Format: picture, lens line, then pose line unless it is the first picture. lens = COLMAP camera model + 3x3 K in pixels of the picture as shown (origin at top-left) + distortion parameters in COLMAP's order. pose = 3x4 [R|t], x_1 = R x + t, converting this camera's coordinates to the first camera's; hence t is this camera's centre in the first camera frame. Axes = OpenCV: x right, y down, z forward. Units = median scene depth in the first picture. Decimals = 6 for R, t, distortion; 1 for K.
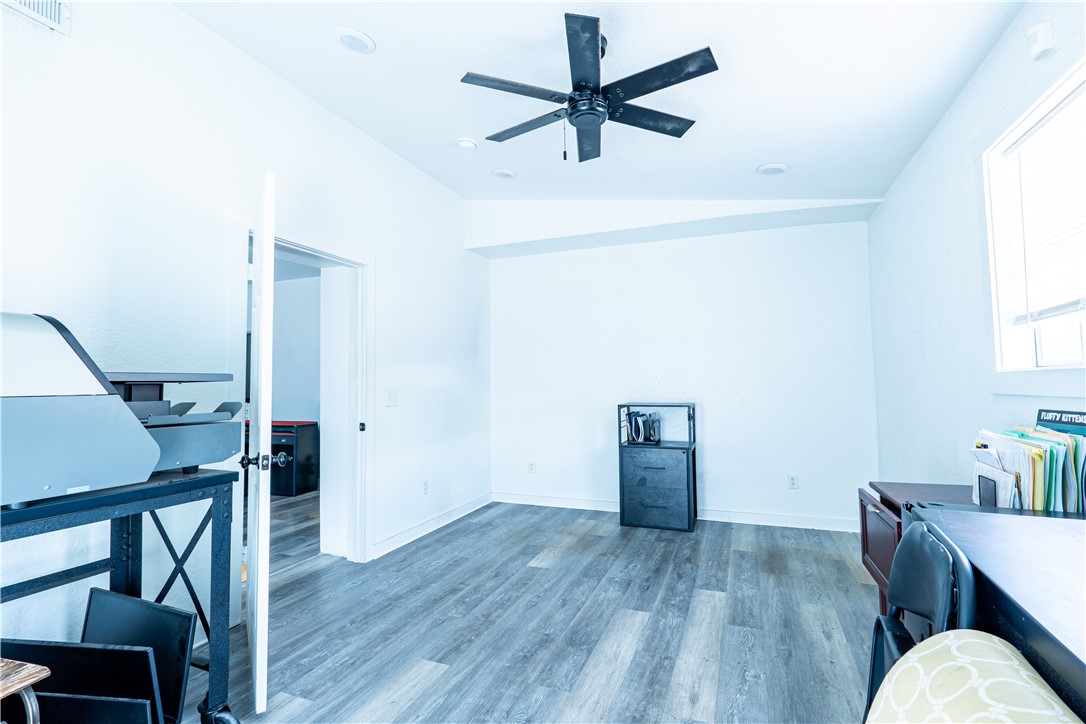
lens RADIAL K [[502.9, 0, 541.3], [0, 502.9, 363.0], [0, 0, 1]] dist [-0.000973, -0.000086]
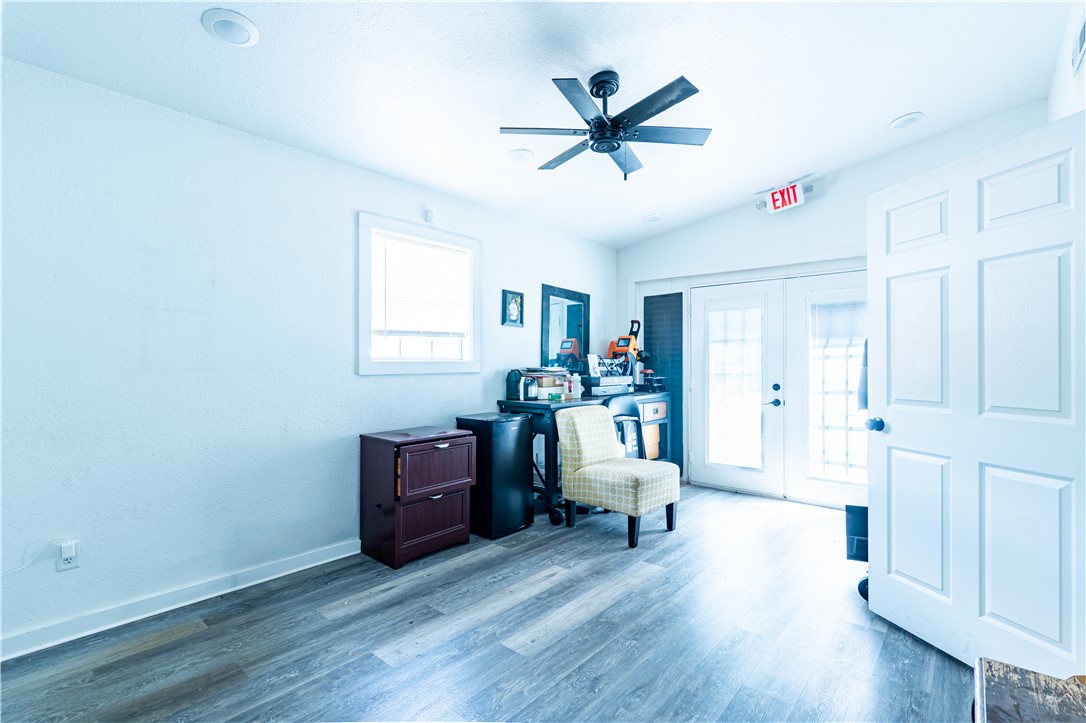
lens RADIAL K [[502.9, 0, 542.5], [0, 502.9, 360.0], [0, 0, 1]] dist [-0.000973, -0.000086]
pose [[-0.945086, 0.015545, 0.326452, -0.135019], [-0.001526, 0.998647, -0.051970, 0.080928], [-0.326819, -0.049615, -0.943784, 1.927779]]
